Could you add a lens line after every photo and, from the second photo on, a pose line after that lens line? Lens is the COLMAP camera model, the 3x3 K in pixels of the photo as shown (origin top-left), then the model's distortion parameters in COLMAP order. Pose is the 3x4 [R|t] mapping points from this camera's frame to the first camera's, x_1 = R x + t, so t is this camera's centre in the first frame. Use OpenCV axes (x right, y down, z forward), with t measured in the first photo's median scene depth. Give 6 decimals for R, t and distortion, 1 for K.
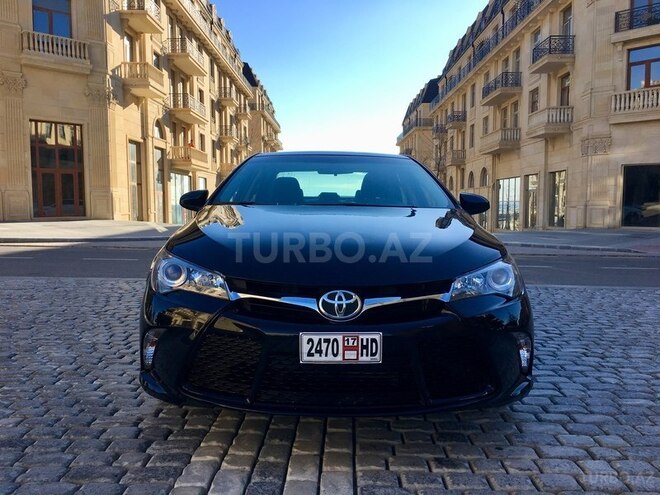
lens RADIAL K [[564.5, 0, 328.2], [0, 564.5, 245.9], [0, 0, 1]] dist [0.107422, -0.138746]
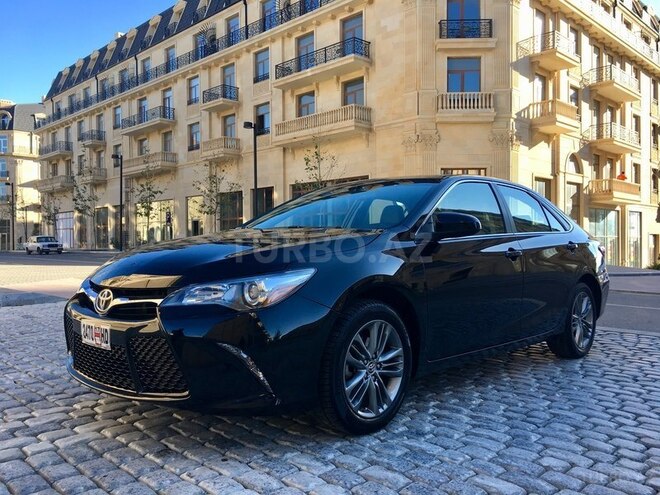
lens RADIAL K [[564.5, 0, 328.2], [0, 564.5, 245.9], [0, 0, 1]] dist [0.107422, -0.138746]
pose [[0.709372, 0.001864, -0.704832, 0.103985], [-0.050028, 0.997608, -0.047712, 0.001305], [0.703057, 0.069107, 0.707768, 0.035013]]
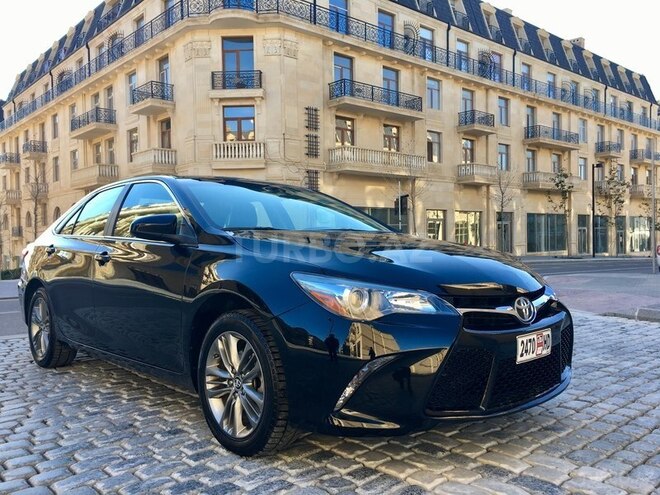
lens RADIAL K [[564.5, 0, 328.2], [0, 564.5, 245.9], [0, 0, 1]] dist [0.107422, -0.138746]
pose [[0.737586, -0.020710, 0.674935, -0.085248], [0.065390, 0.997023, -0.040867, -0.000351], [-0.672079, 0.074277, 0.736744, 0.031549]]
